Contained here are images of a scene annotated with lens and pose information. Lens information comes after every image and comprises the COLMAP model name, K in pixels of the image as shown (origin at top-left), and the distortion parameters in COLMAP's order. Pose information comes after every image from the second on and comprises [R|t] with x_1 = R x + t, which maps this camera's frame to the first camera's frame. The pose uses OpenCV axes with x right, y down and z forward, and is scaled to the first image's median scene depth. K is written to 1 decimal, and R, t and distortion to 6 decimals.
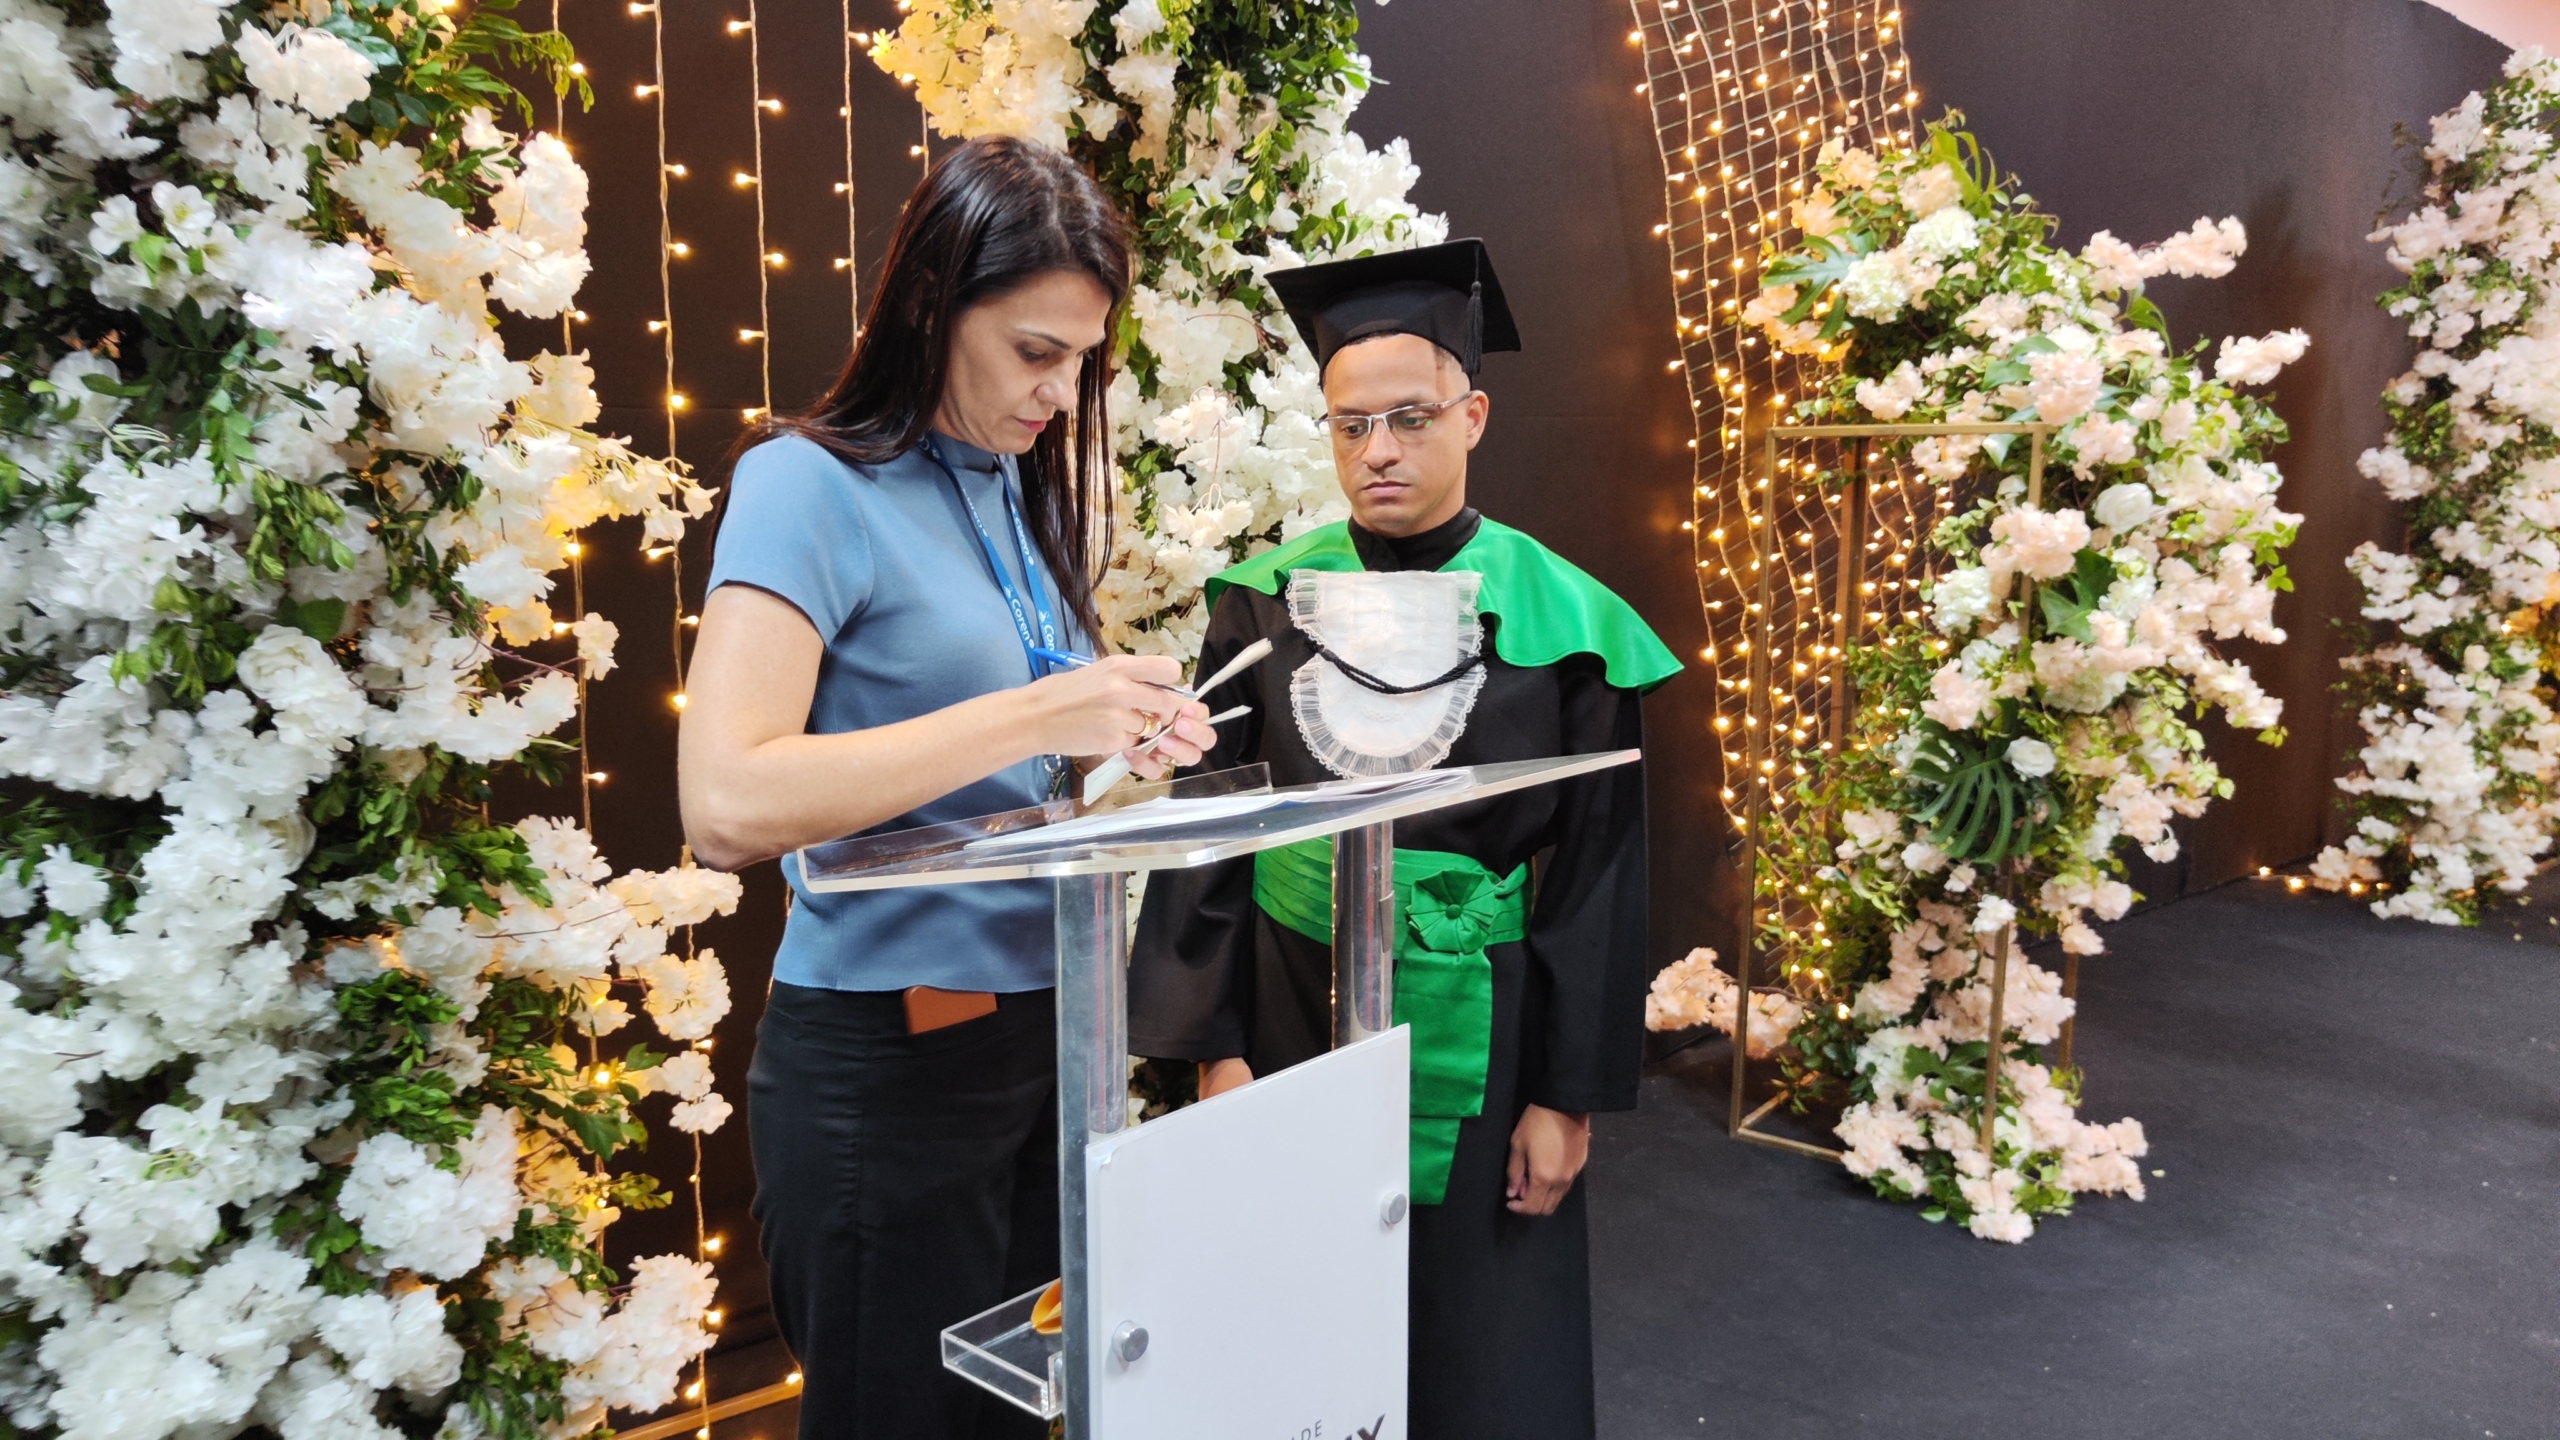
lens RADIAL K [[1779.0, 0, 1268.6], [0, 1779.0, 703.8], [0, 0, 1]] dist [-0.004527, 0.016555]
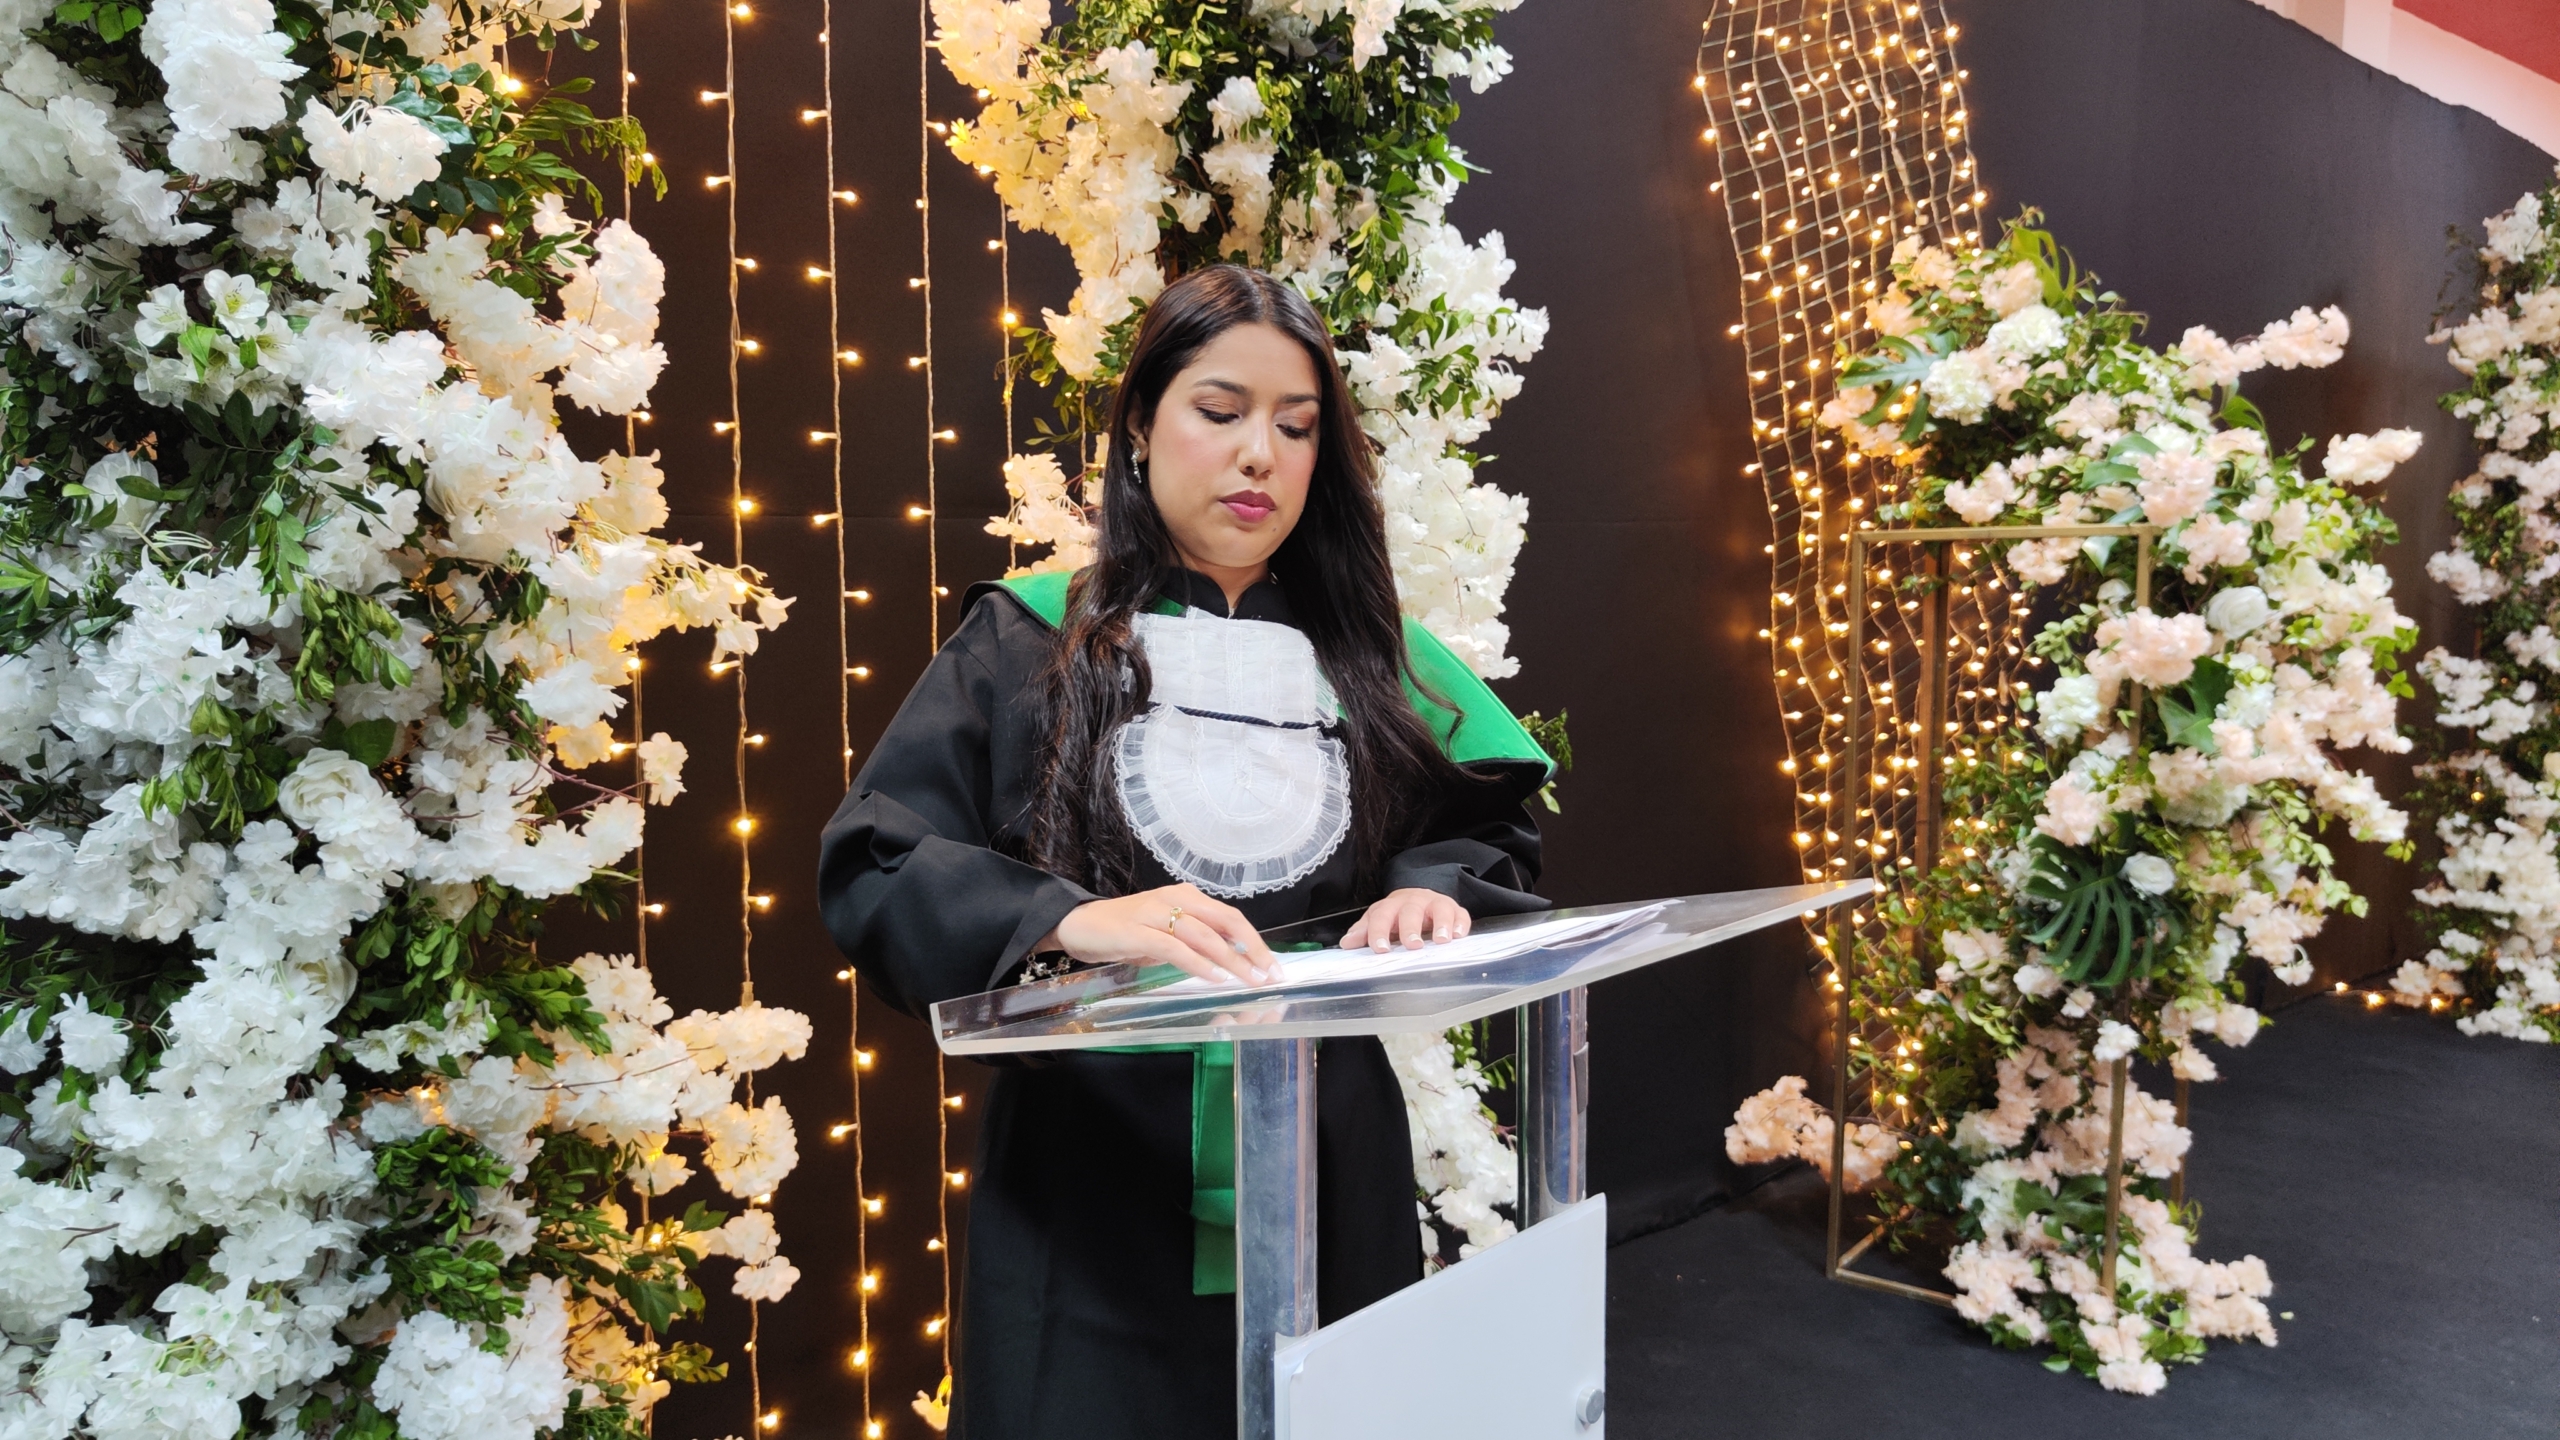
lens RADIAL K [[1792.2, 0, 1286.2], [0, 1792.2, 714.0], [0, 0, 1]] dist [-0.003264, 0.011342]
pose [[0.999967, -0.006090, 0.005312, -0.048202], [0.006385, 0.998329, -0.057438, -0.004165], [-0.004953, 0.057470, 0.998335, 0.055899]]
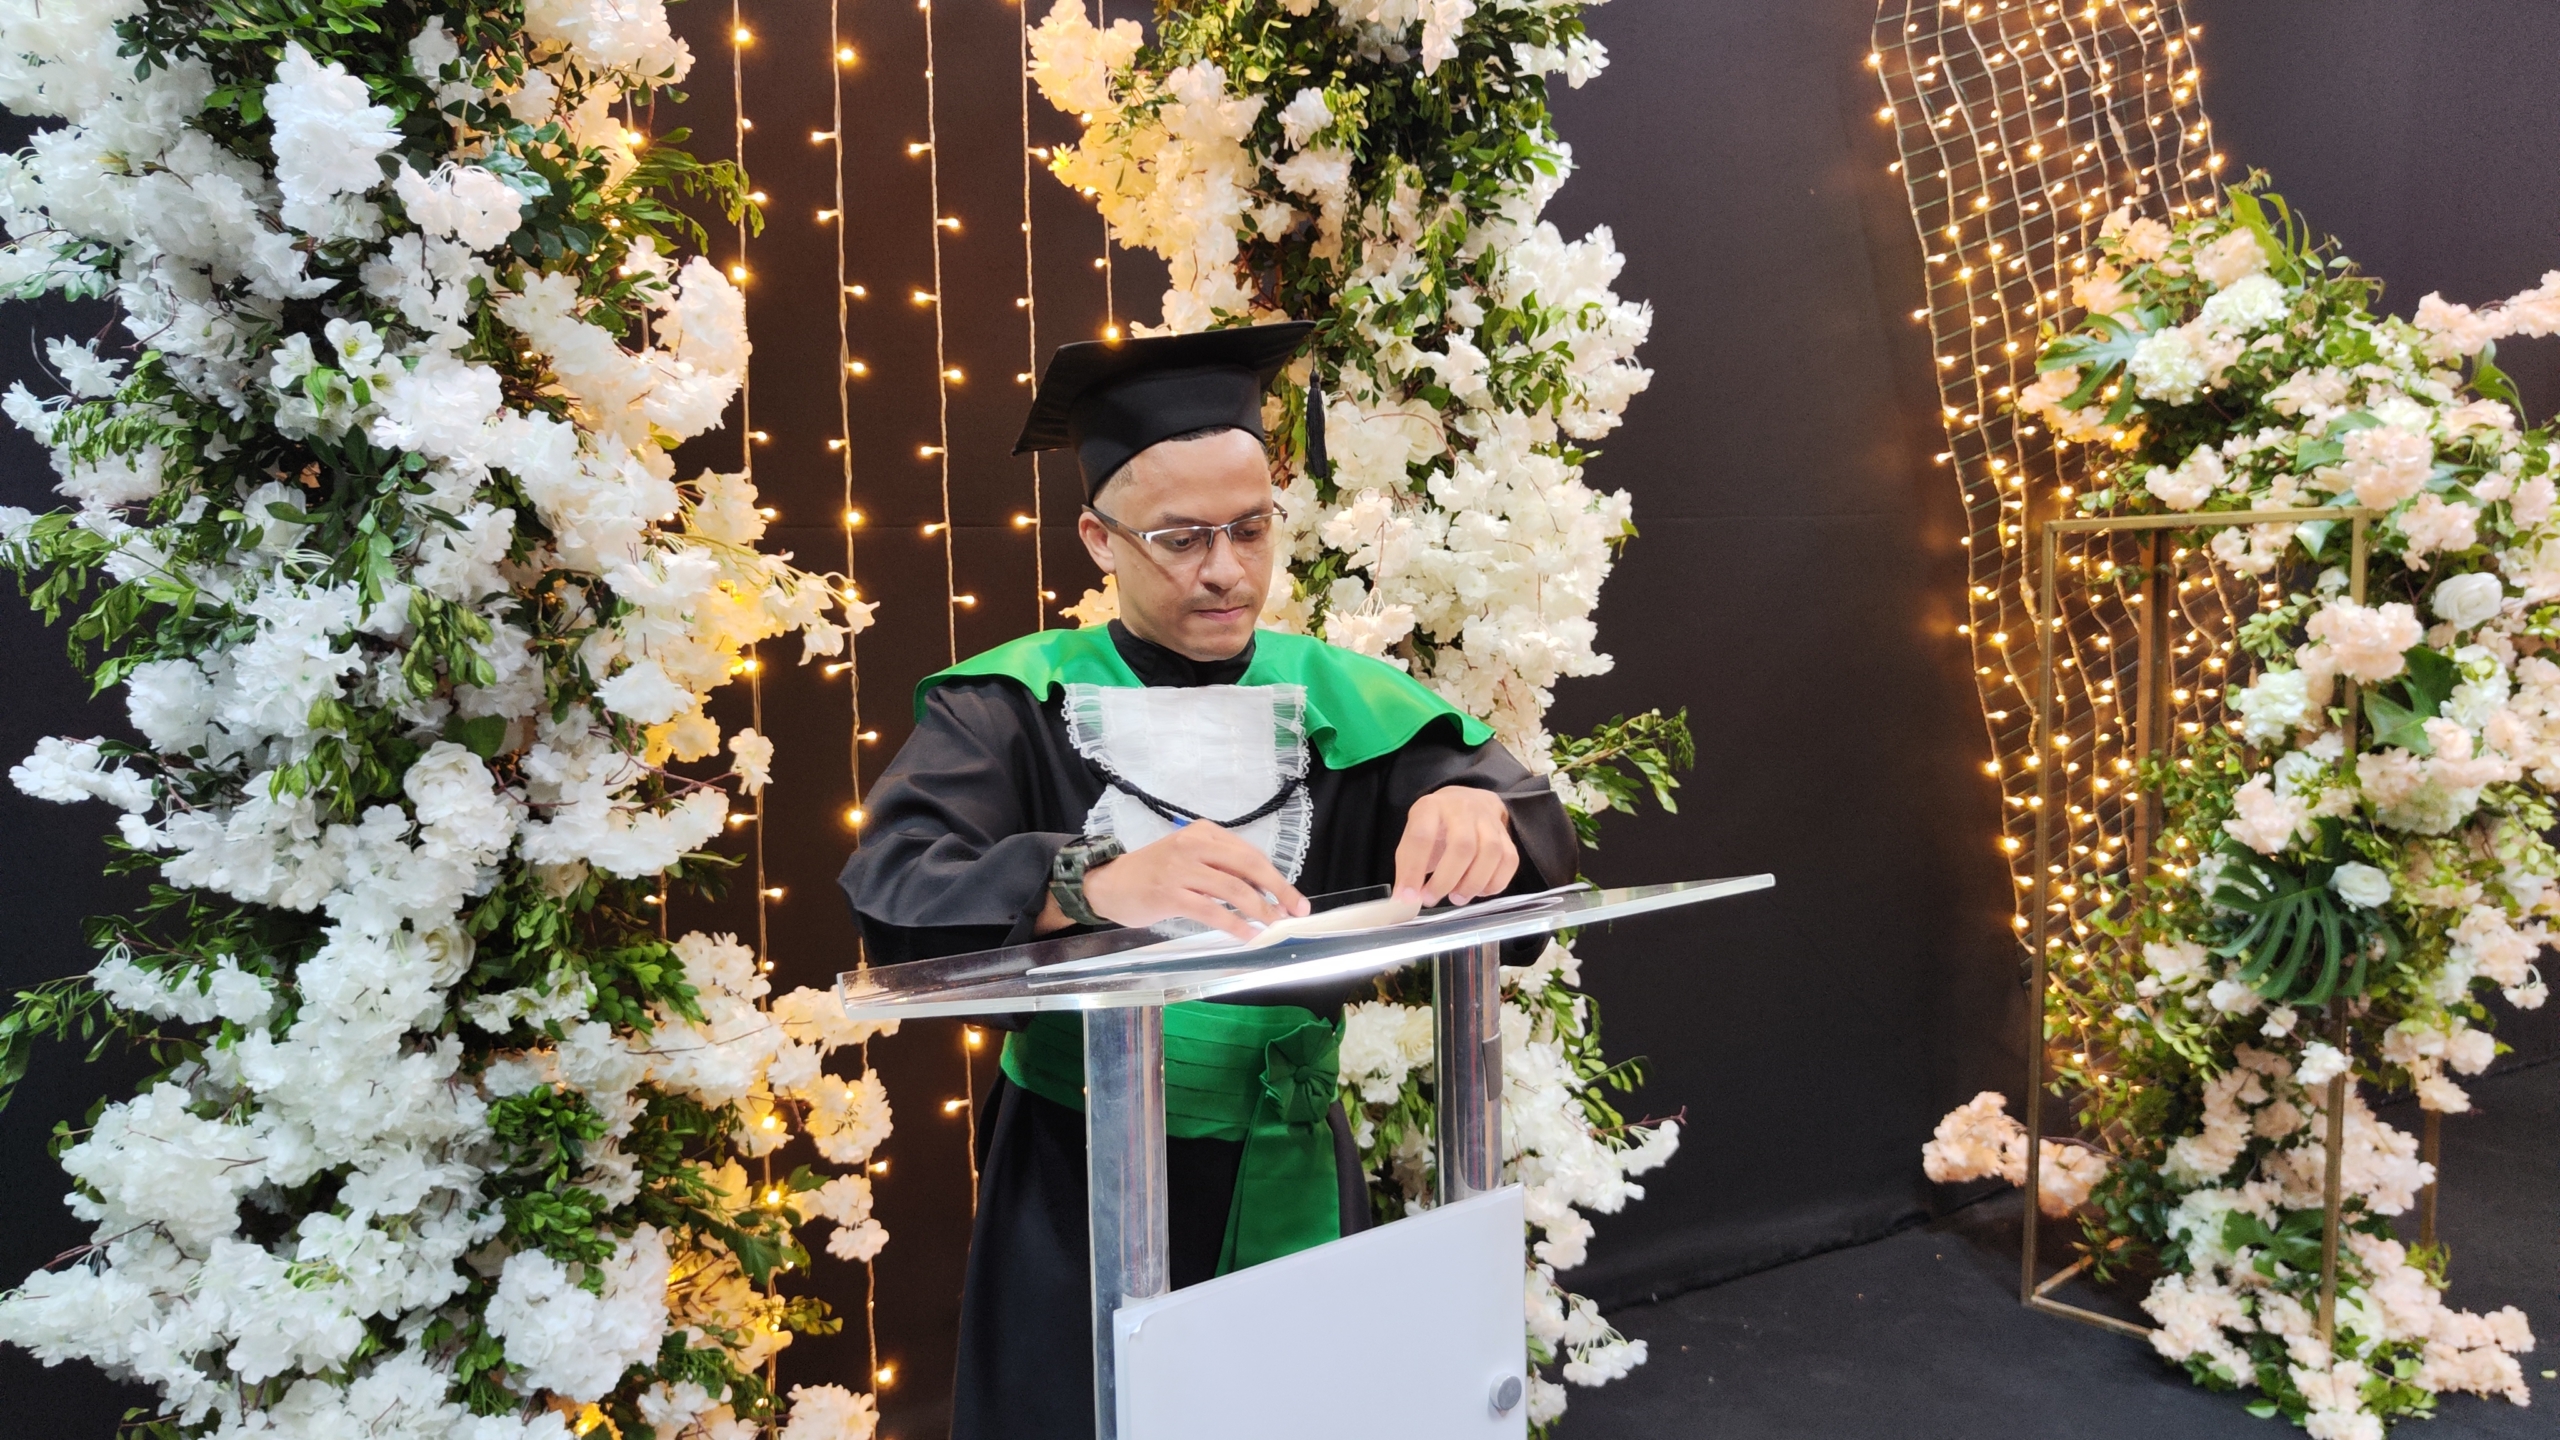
lens RADIAL K [[1785.2, 0, 1280.0], [0, 1785.2, 720.0], [0, 0, 1]] dist [-0.002284, 0.012788]
pose [[0.986066, -0.006973, -0.166208, 0.064937], [-0.002525, 0.998379, -0.056867, 0.000347], [0.166335, 0.056494, 0.984450, 0.049863]]
